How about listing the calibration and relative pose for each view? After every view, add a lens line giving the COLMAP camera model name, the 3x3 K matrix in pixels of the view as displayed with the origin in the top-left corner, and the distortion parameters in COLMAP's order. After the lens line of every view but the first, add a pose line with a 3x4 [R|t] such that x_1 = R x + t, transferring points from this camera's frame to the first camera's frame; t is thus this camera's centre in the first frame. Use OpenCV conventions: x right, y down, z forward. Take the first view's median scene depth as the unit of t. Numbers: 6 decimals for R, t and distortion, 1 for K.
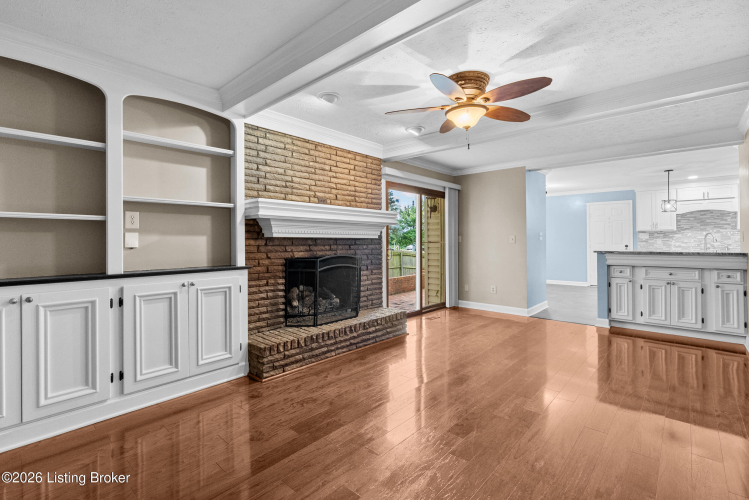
lens RADIAL K [[344.0, 0, 375.3], [0, 344.0, 244.8], [0, 0, 1]] dist [-0.004416, 0.000191]
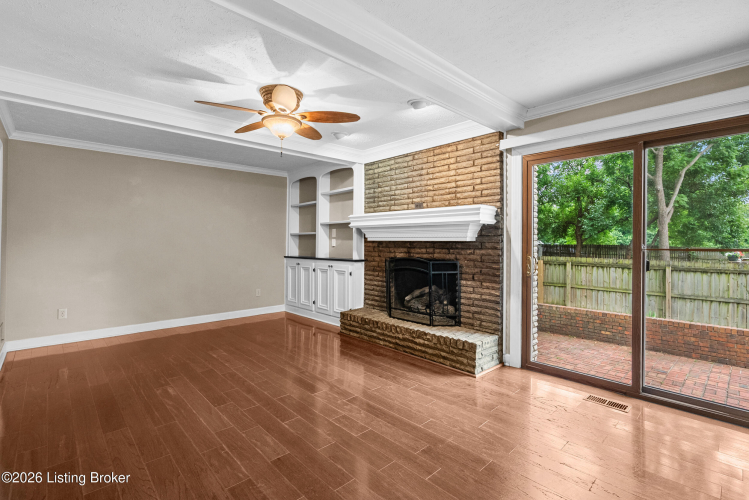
lens RADIAL K [[344.0, 0, 375.3], [0, 344.0, 244.8], [0, 0, 1]] dist [-0.004416, 0.000191]
pose [[-0.065549, 0.017575, -0.997695, 0.917779], [-0.005132, 0.999826, 0.017950, -0.026975], [0.997836, 0.006297, -0.065448, 0.950639]]
